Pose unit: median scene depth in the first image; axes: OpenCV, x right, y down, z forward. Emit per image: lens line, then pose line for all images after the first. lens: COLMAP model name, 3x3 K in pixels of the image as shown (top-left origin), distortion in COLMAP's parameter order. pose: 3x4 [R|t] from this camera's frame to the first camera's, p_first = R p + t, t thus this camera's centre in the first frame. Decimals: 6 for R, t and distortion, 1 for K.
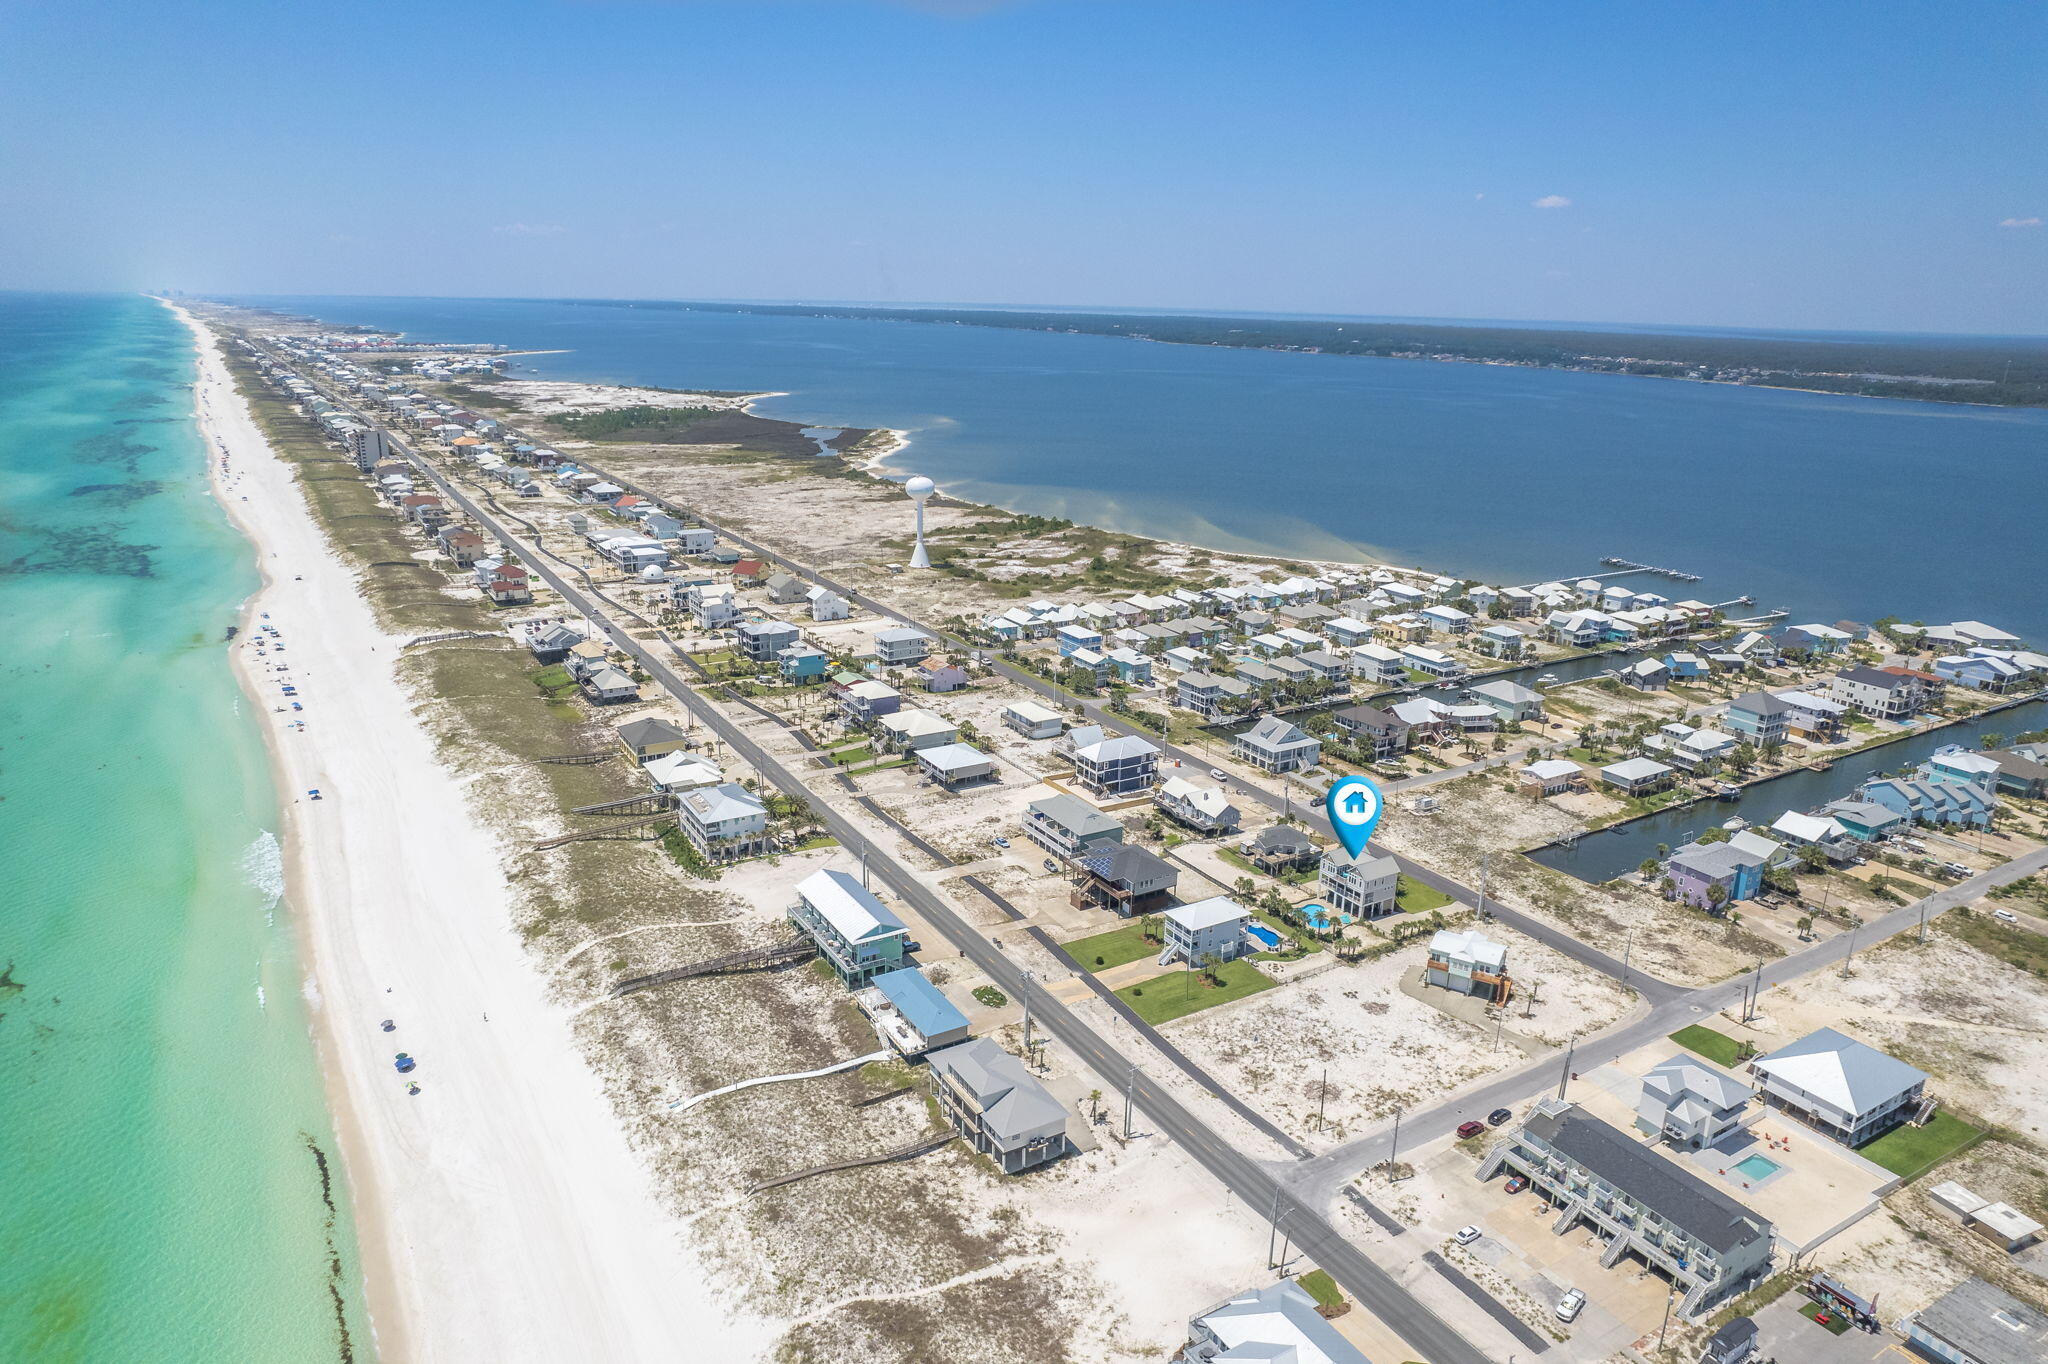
lens RADIAL K [[1307.2, 0, 1027.1], [0, 1307.2, 686.1], [0, 0, 1]] dist [-0.070126, 0.060888]
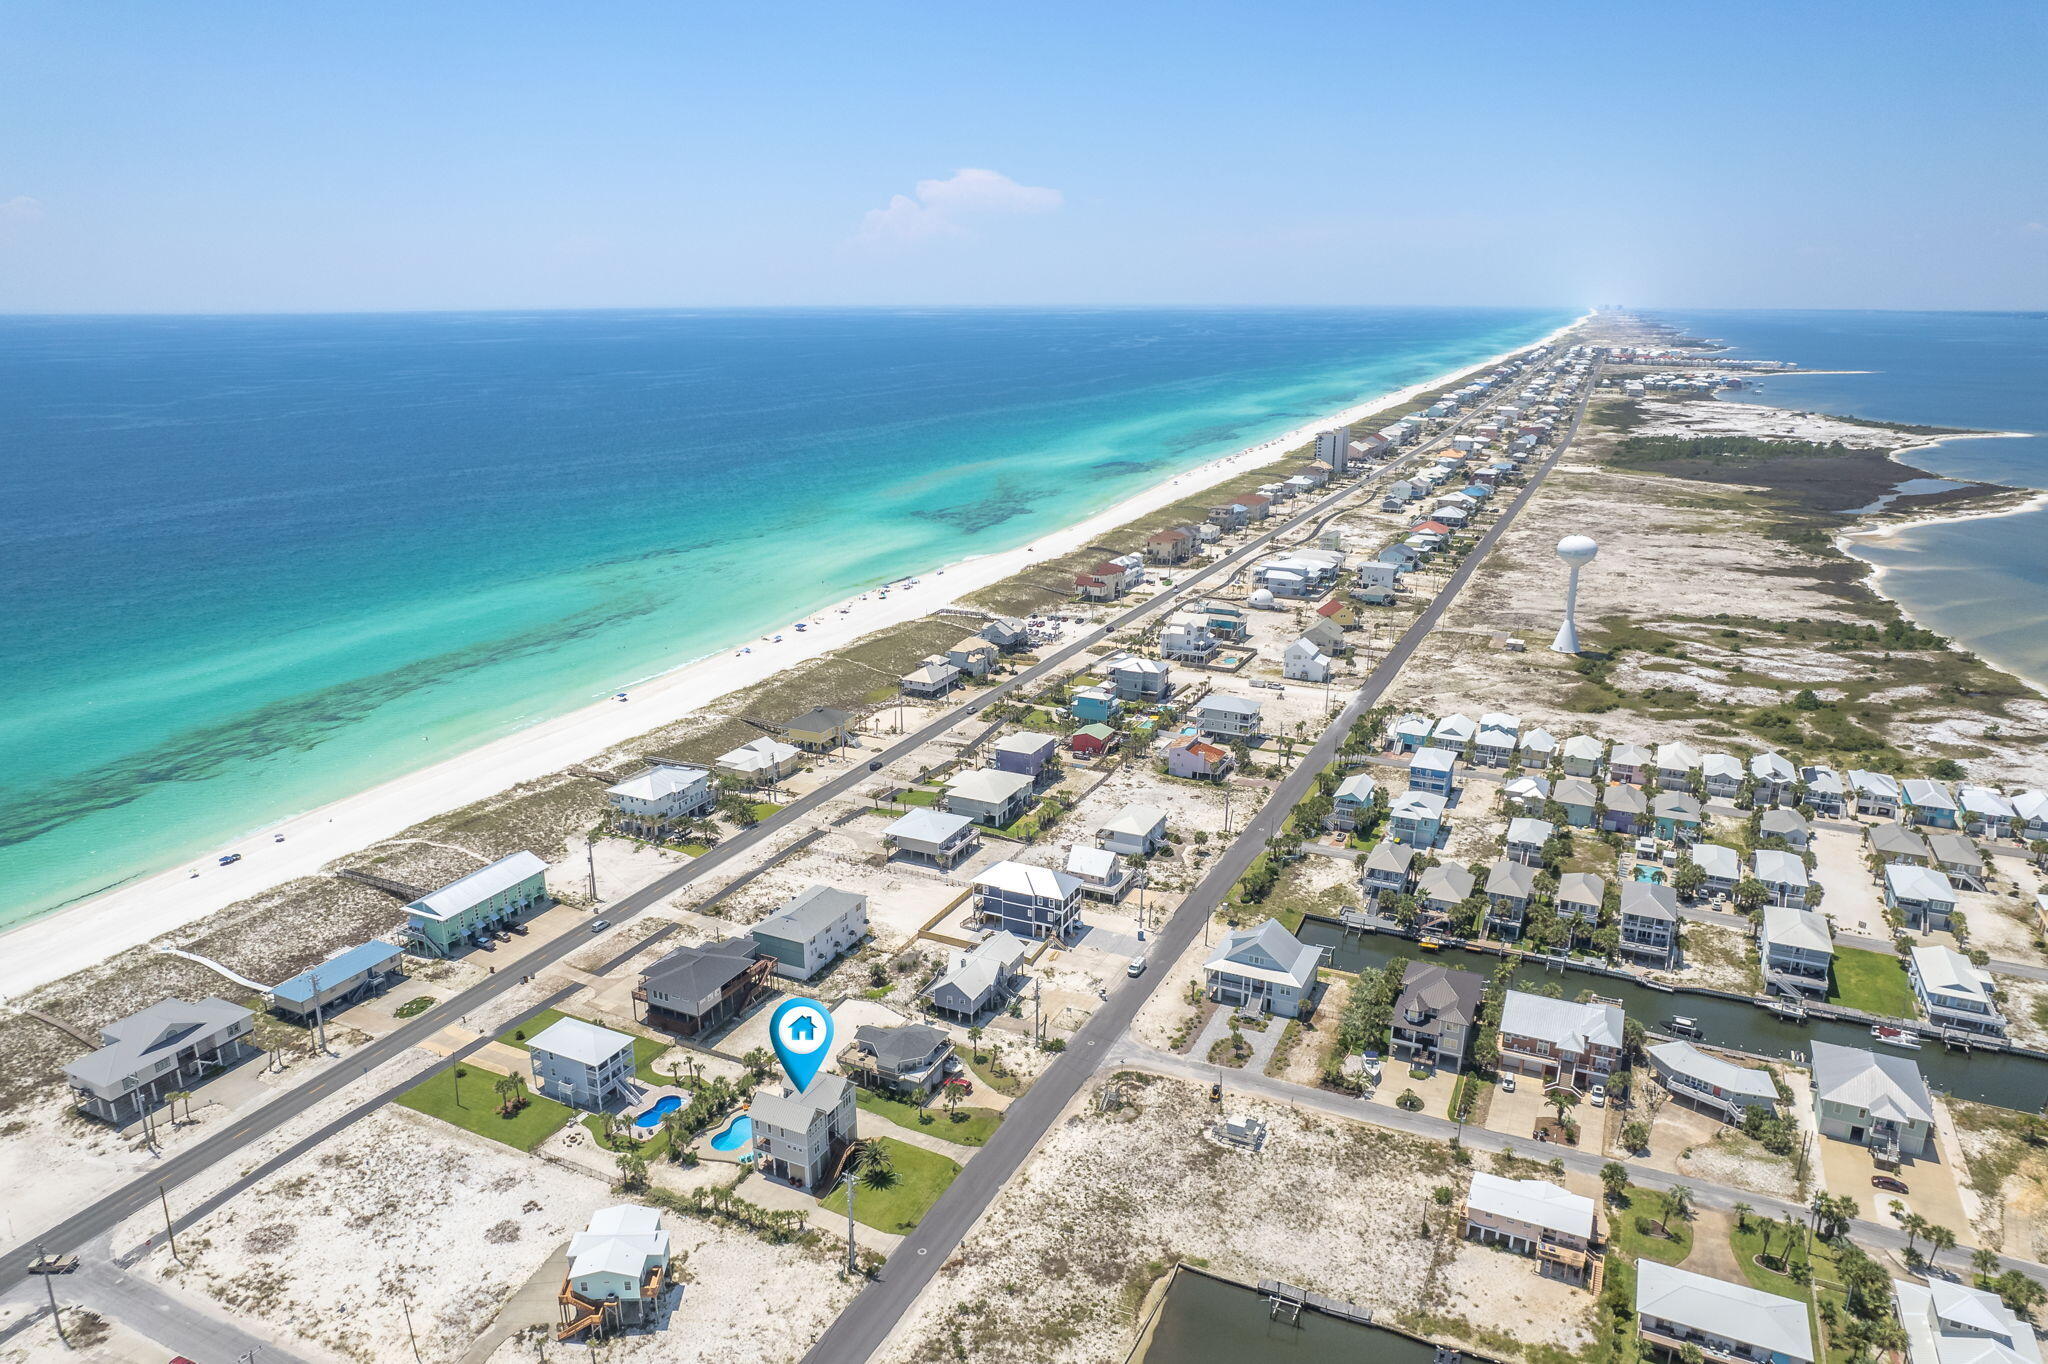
lens RADIAL K [[1340.9, 0, 1024.0], [0, 1340.9, 682.0], [0, 0, 1]] dist [-0.056782, 0.031811]
pose [[0.548623, 0.211799, -0.808798, 0.675534], [-0.226734, 0.968819, 0.099905, -0.141094], [0.804739, 0.128572, 0.579539, 0.520231]]
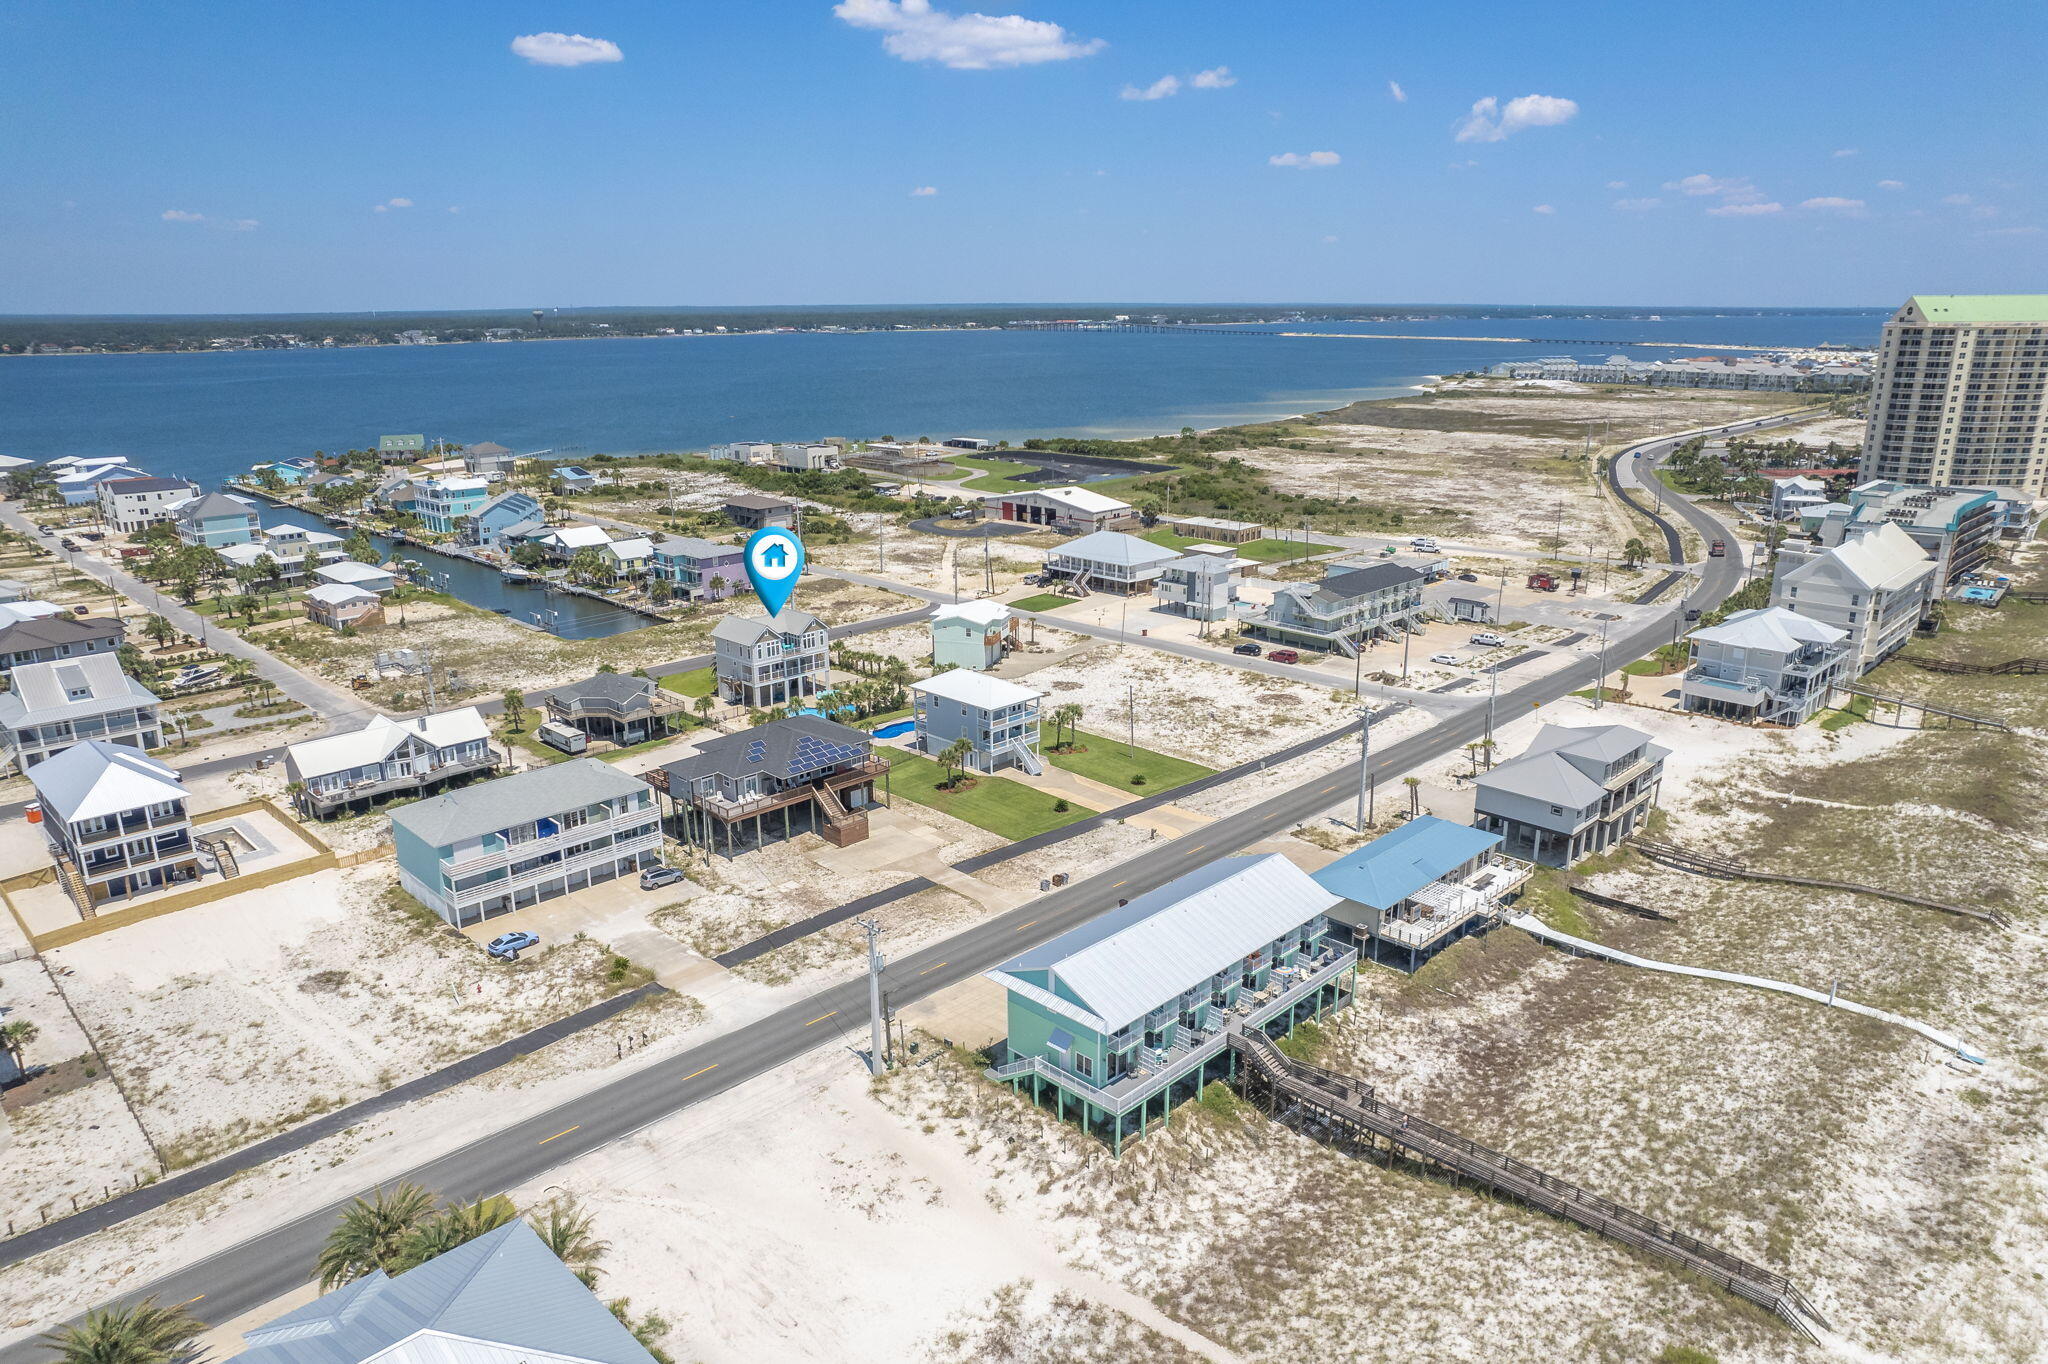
lens RADIAL K [[1340.9, 0, 1024.0], [0, 1340.9, 682.0], [0, 0, 1]] dist [-0.056782, 0.031811]
pose [[-0.236226, -0.286936, 0.928367, -0.348104], [0.278936, 0.895172, 0.347652, -0.037511], [-0.930802, 0.341079, -0.131426, 0.778535]]
